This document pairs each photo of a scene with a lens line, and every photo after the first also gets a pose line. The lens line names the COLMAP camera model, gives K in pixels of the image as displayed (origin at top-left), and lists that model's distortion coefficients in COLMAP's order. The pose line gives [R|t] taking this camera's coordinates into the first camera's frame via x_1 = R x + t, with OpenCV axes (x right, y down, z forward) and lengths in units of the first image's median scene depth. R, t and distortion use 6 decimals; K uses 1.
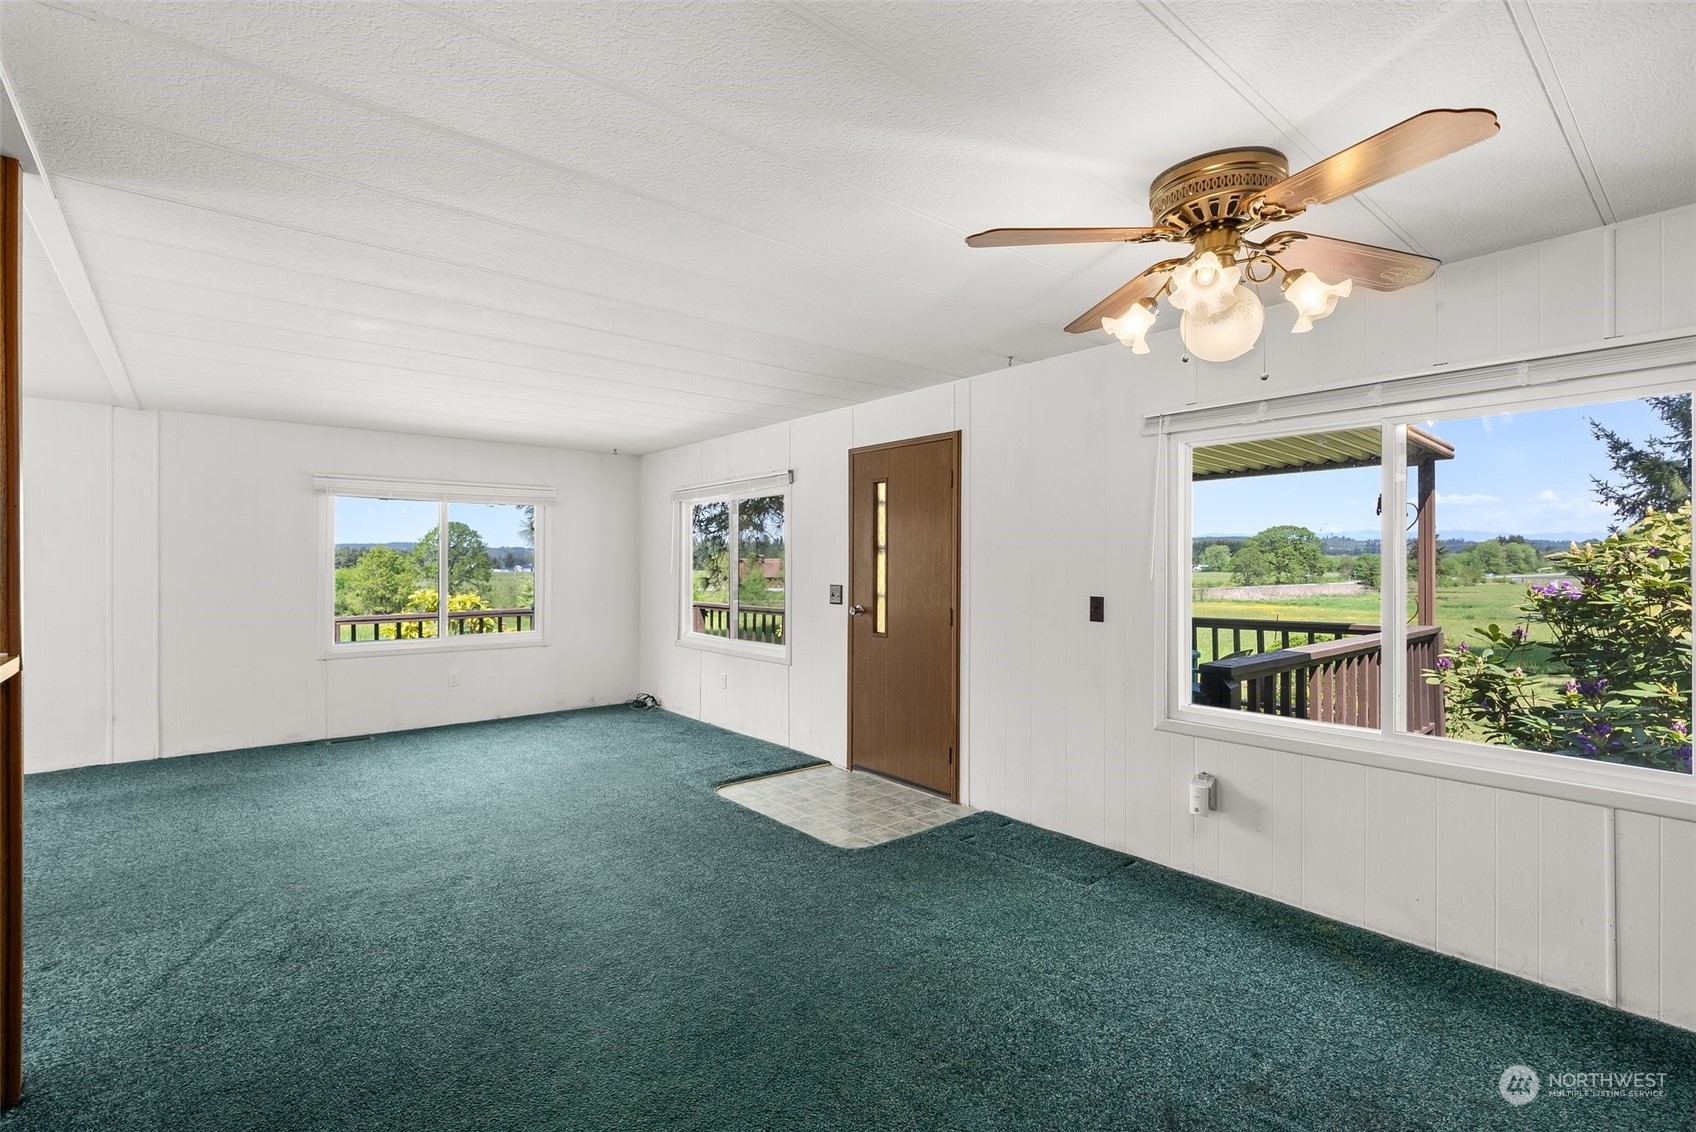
lens RADIAL K [[765.9, 0, 847.6], [0, 765.9, 559.7], [0, 0, 1]] dist [-0.007533, 0.002200]
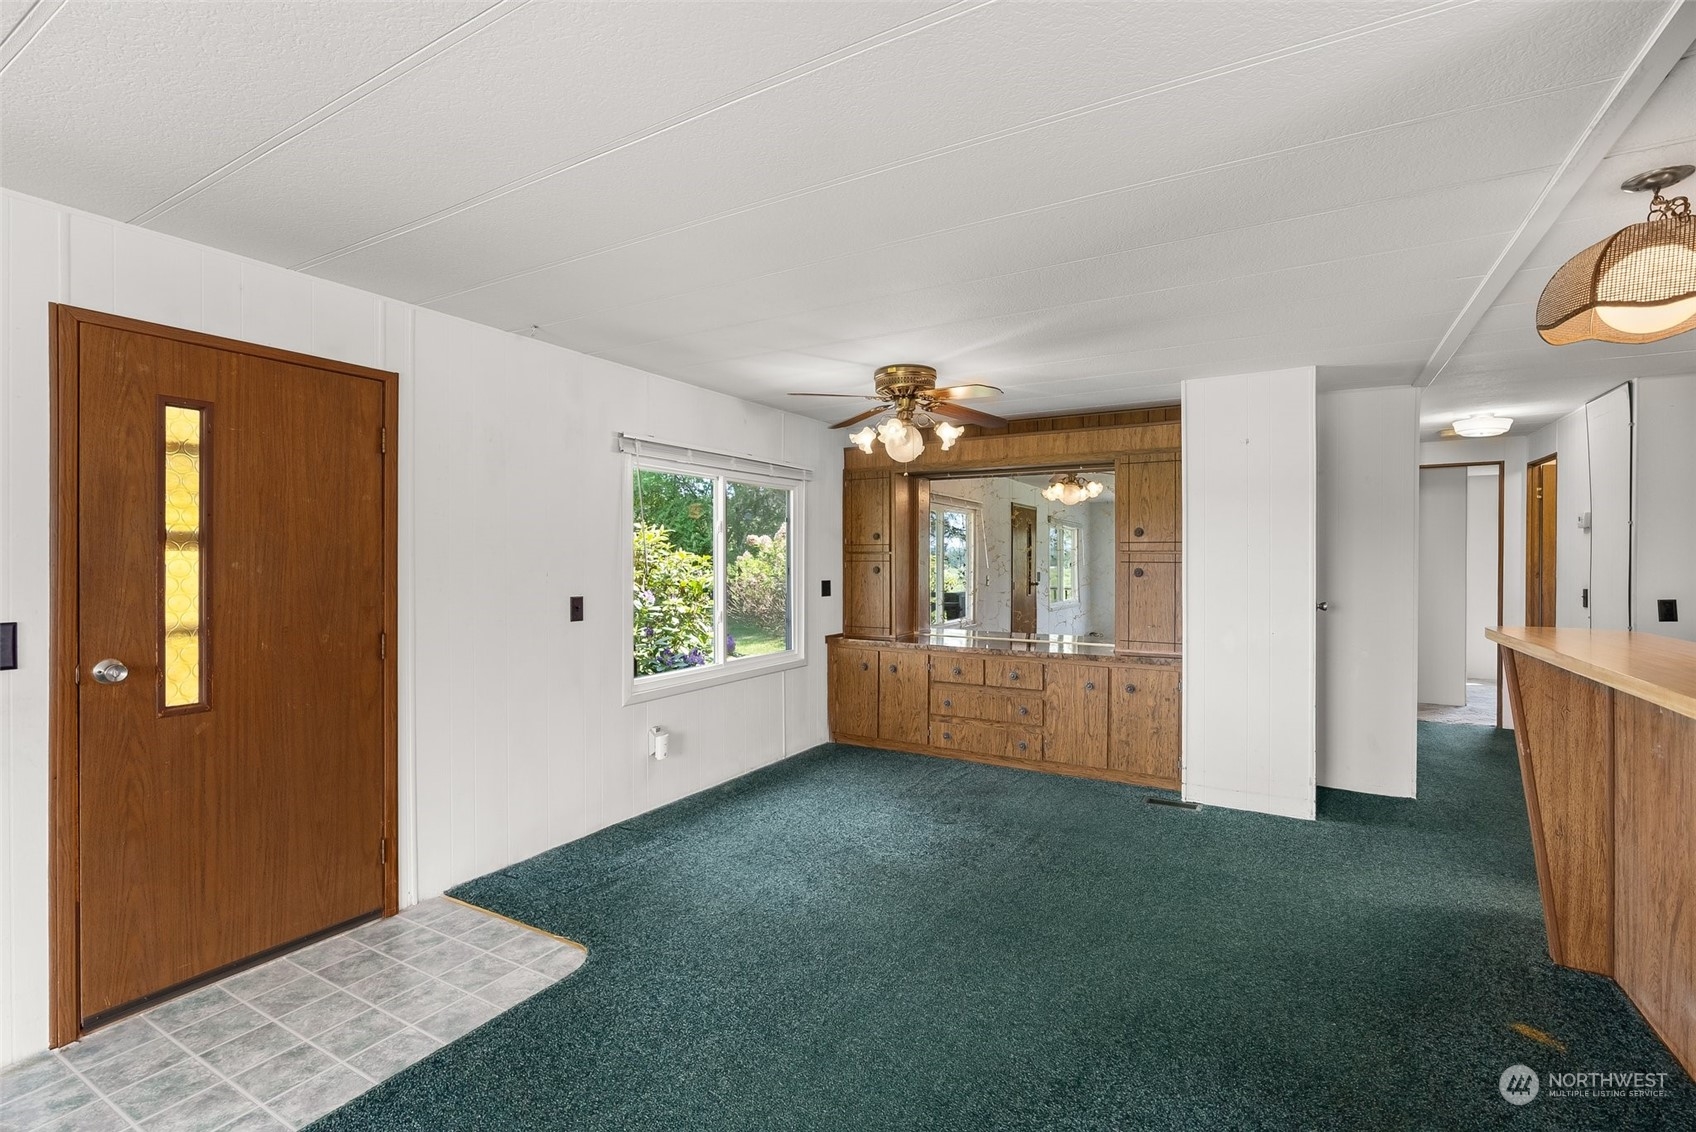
lens RADIAL K [[765.9, 0, 845.9], [0, 765.9, 564.4], [0, 0, 1]] dist [-0.007533, 0.002200]
pose [[-0.327307, -0.006901, 0.944893, -0.302865], [-0.000929, 0.999975, 0.006982, -0.000879], [-0.944917, 0.001407, -0.327306, 0.398887]]
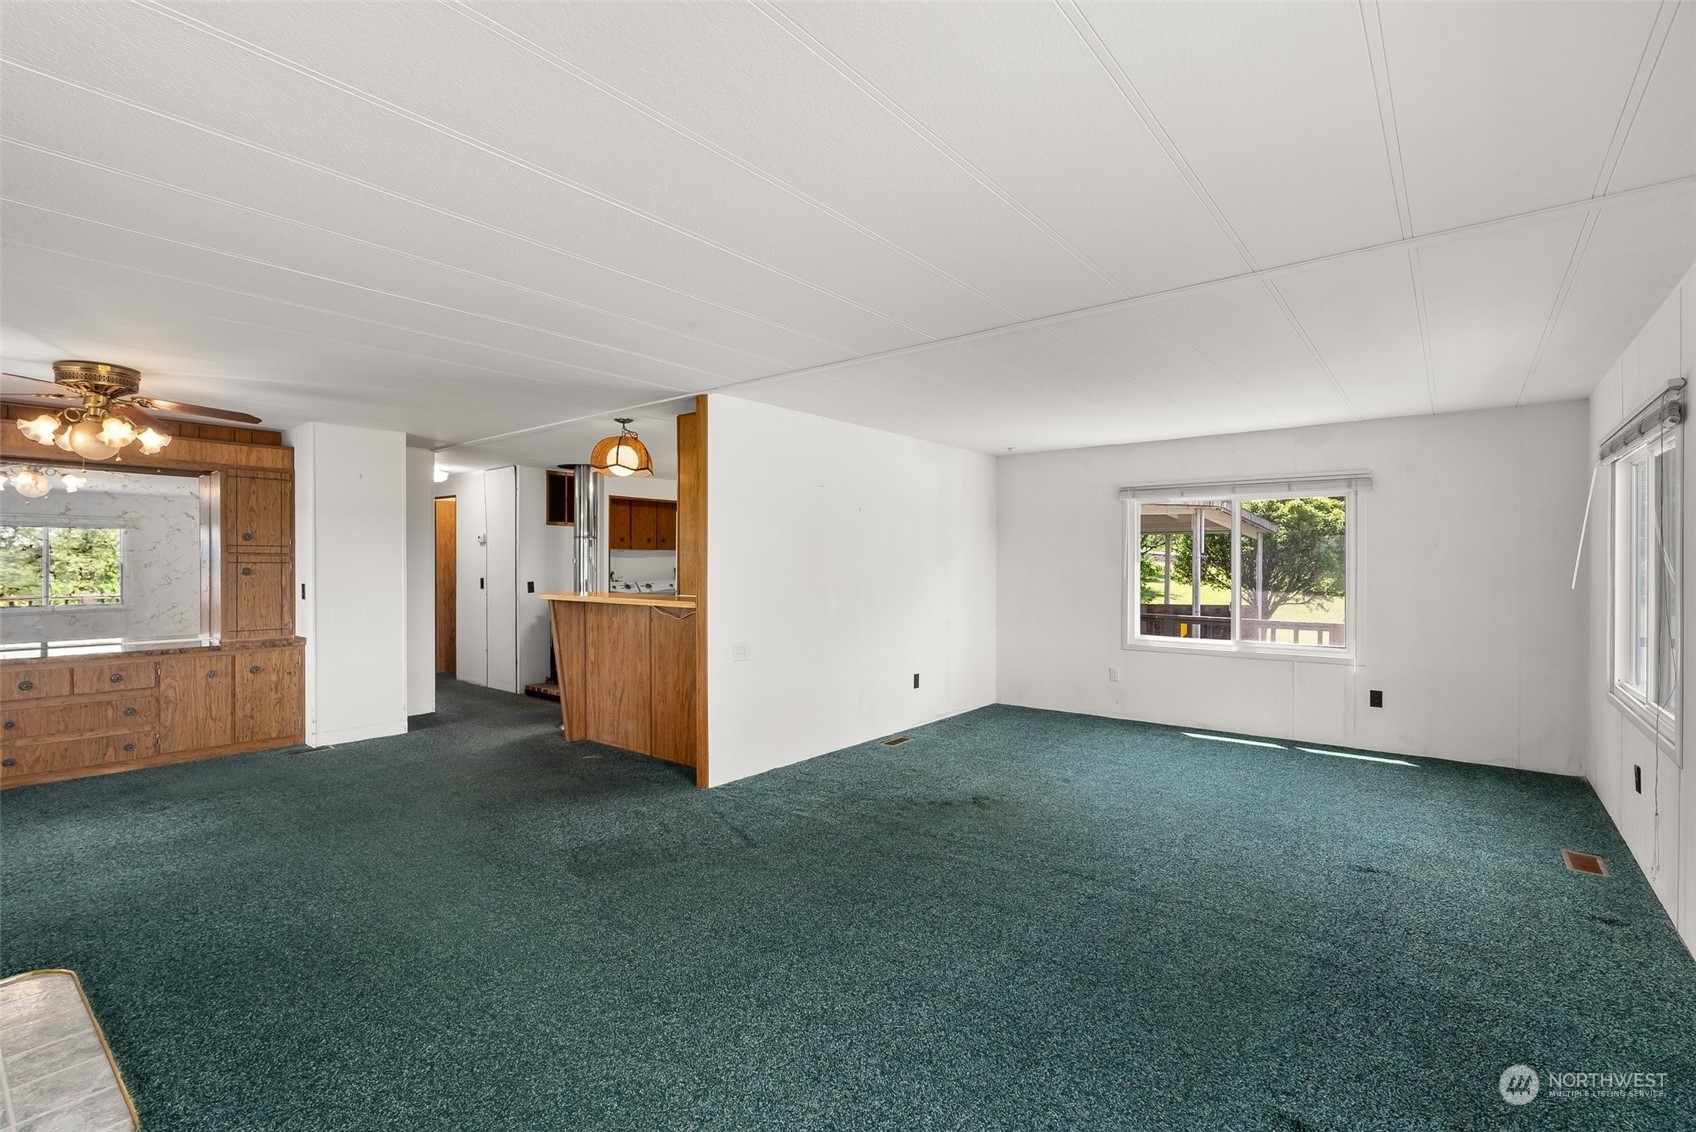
lens RADIAL K [[765.9, 0, 852.4], [0, 765.9, 564.6], [0, 0, 1]] dist [-0.007533, 0.002200]
pose [[-0.981770, -0.001593, -0.190067, -0.232936], [-0.002209, 0.999993, 0.003027, -0.000215], [0.190060, 0.003392, -0.981767, 0.724519]]
